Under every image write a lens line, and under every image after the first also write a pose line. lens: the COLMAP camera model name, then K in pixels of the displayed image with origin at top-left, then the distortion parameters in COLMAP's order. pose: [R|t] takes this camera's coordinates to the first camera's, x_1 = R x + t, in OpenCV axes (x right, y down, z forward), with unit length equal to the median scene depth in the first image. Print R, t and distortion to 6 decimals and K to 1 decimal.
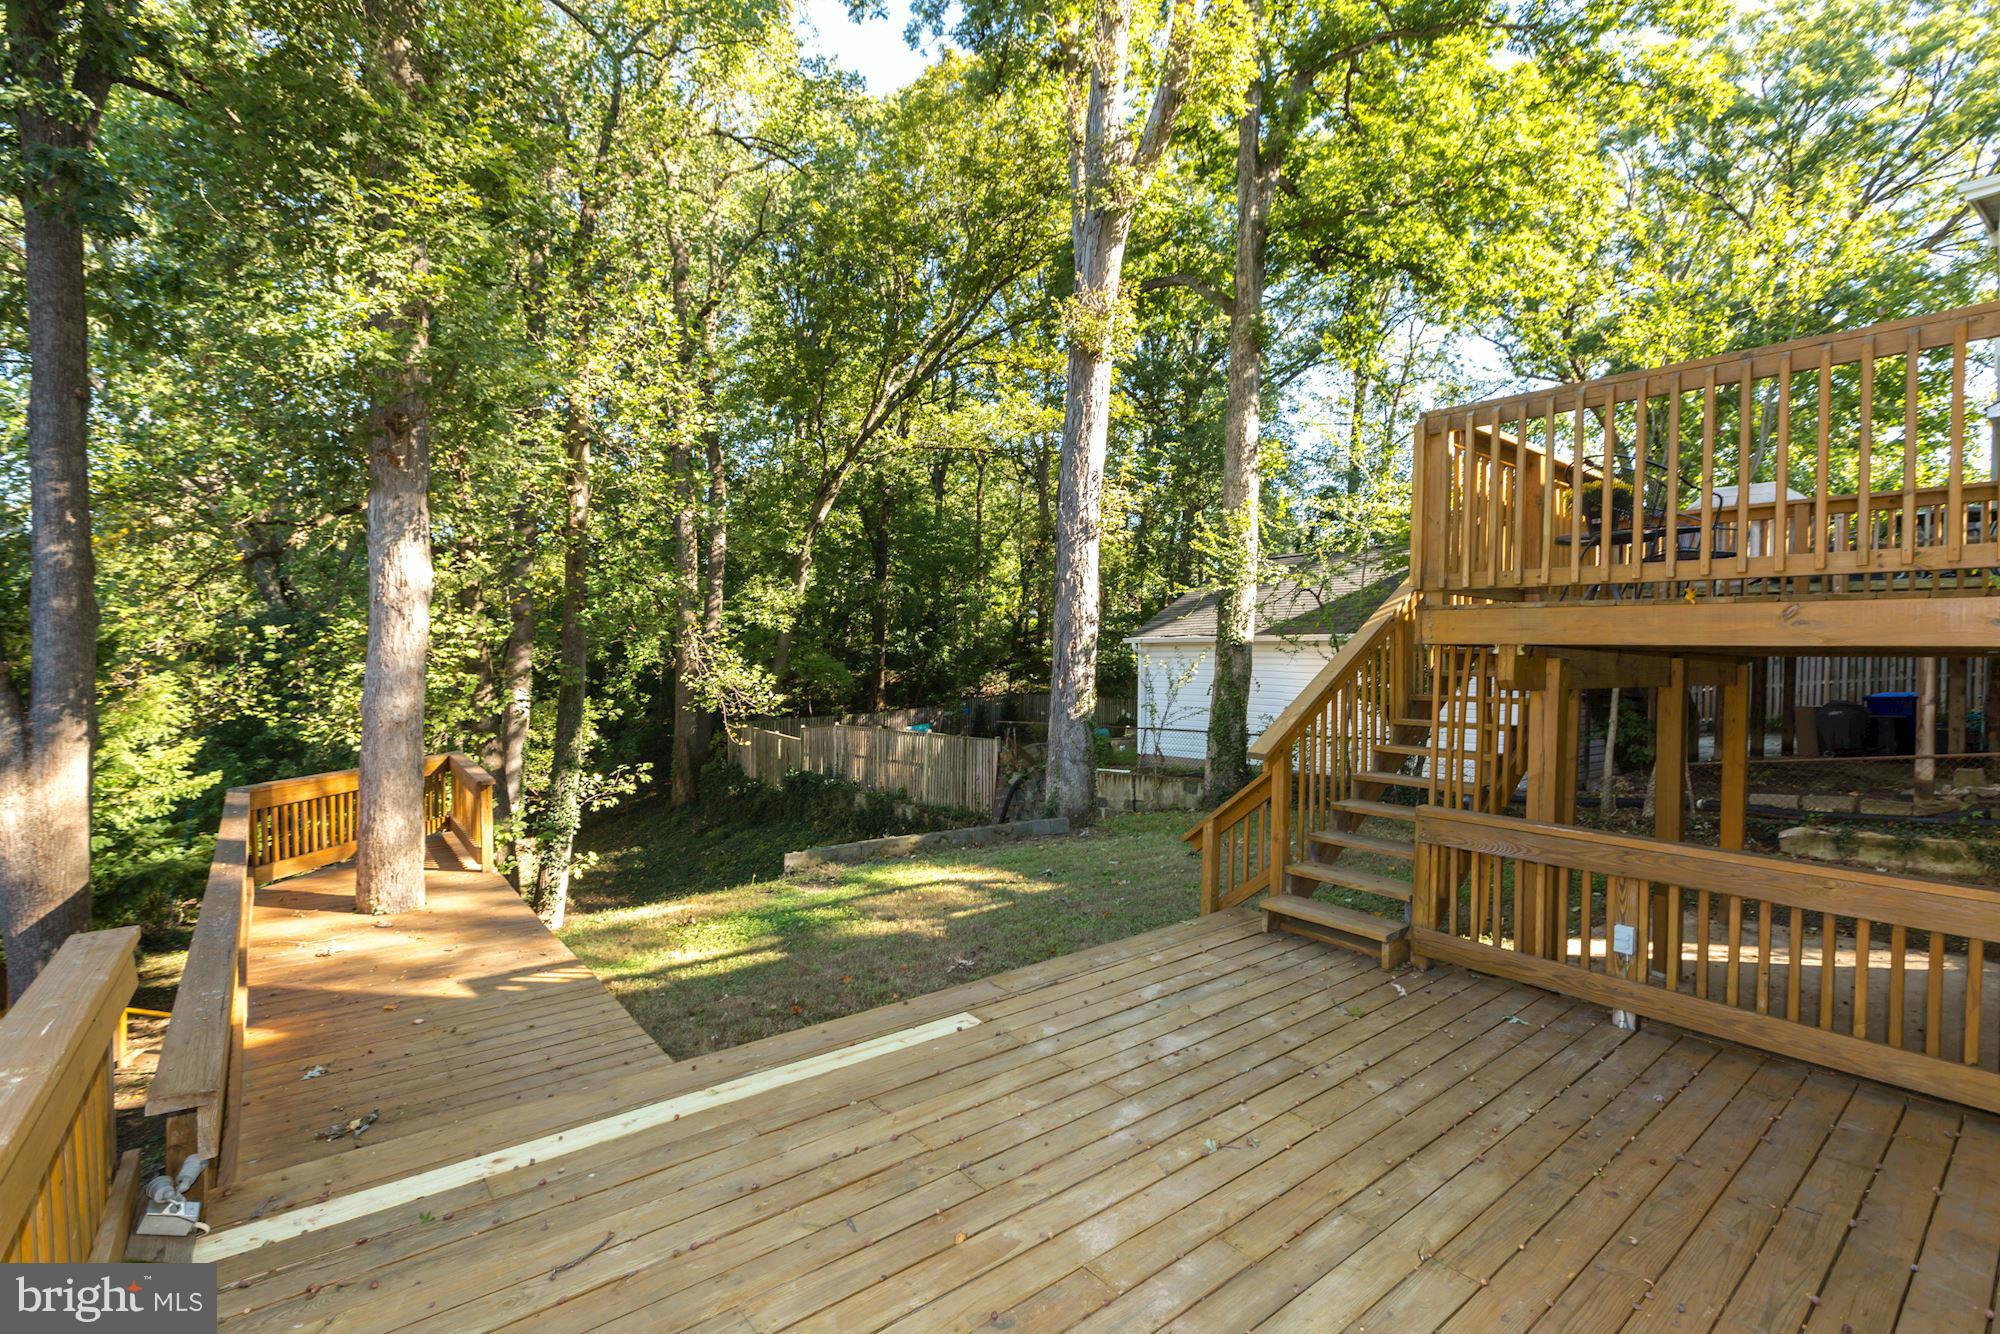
lens RADIAL K [[889.5, 0, 995.6], [0, 889.5, 664.2], [0, 0, 1]] dist [-0.000913, -0.000186]
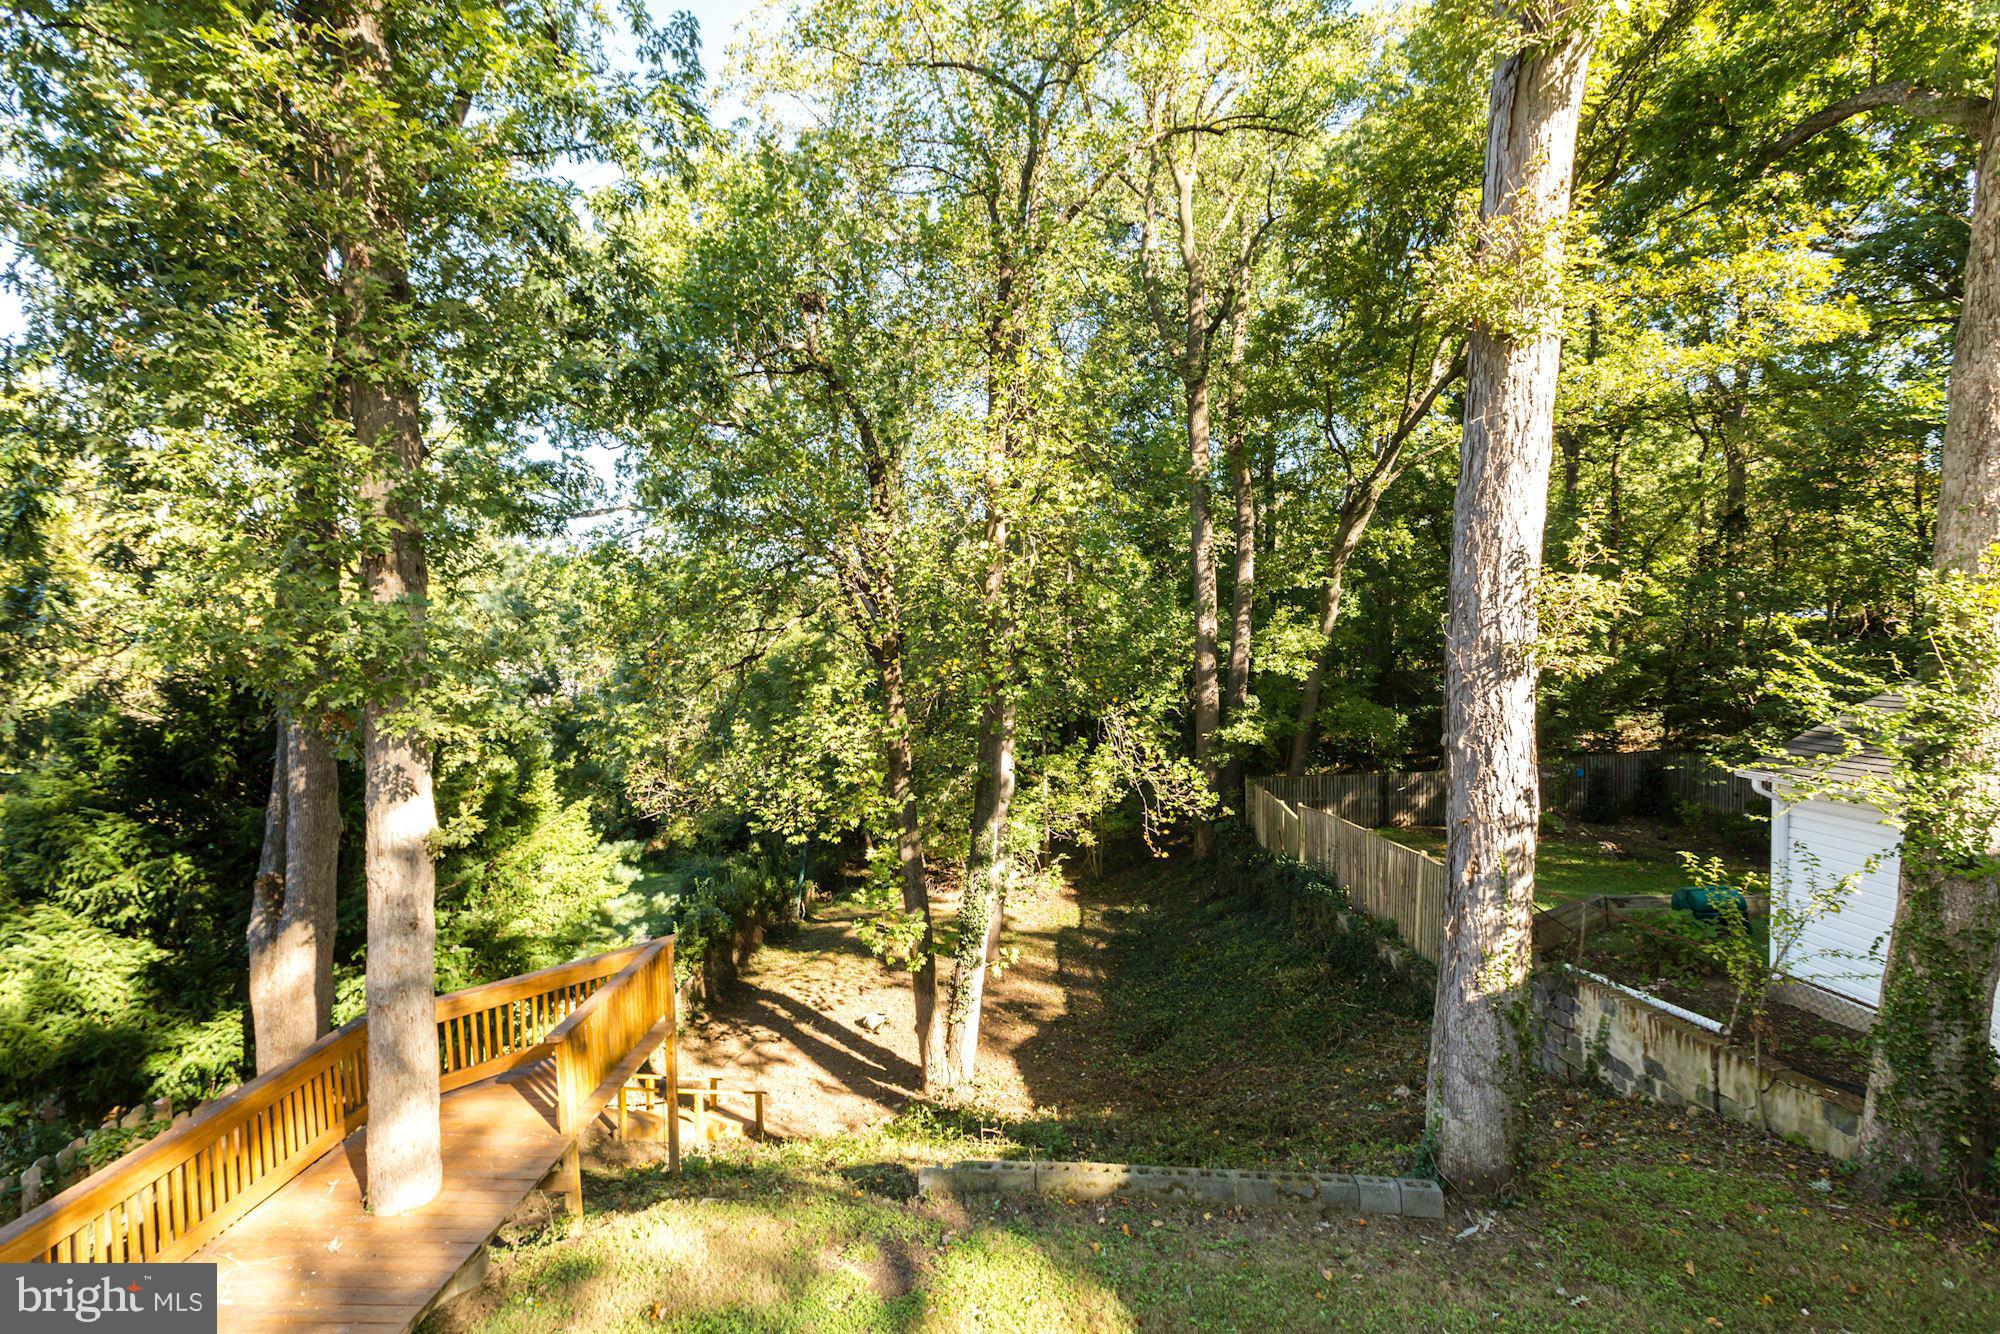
lens RADIAL K [[889.5, 0, 995.6], [0, 889.5, 664.2], [0, 0, 1]] dist [-0.000913, -0.000186]
pose [[0.765195, 0.000183, -0.643798, 0.214032], [0.009727, 0.999883, 0.011844, -0.155671], [0.643725, -0.015325, 0.765104, 0.378245]]
